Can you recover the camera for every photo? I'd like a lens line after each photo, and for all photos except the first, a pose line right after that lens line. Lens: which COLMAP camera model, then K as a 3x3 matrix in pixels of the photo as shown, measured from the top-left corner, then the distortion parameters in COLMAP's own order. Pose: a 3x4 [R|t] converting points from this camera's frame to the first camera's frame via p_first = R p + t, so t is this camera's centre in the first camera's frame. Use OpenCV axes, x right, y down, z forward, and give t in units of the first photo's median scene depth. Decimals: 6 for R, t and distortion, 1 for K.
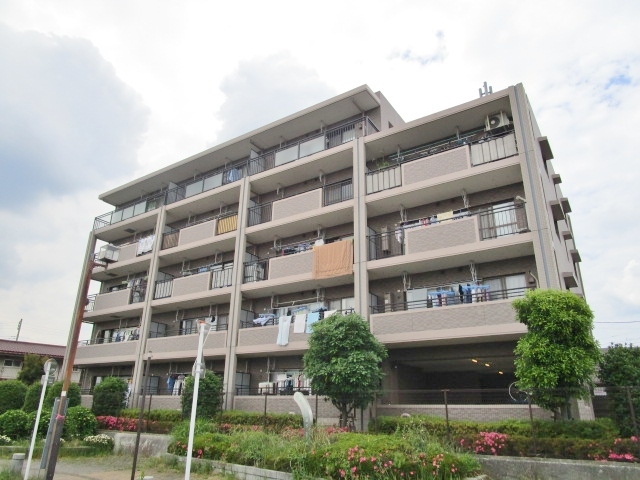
lens RADIAL K [[457.1, 0, 320.0], [0, 457.1, 240.0], [0, 0, 1]] dist [-0.034923, 0.007315]
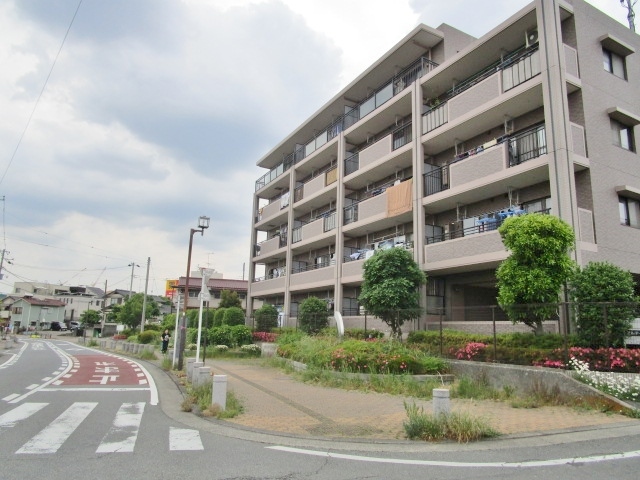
lens RADIAL K [[457.1, 0, 320.0], [0, 457.1, 240.0], [0, 0, 1]] dist [-0.034923, 0.007315]
pose [[0.887627, -0.086268, -0.452412, 0.347306], [0.156936, 0.980168, 0.121005, -0.024231], [0.433001, -0.178407, 0.883561, -0.099953]]
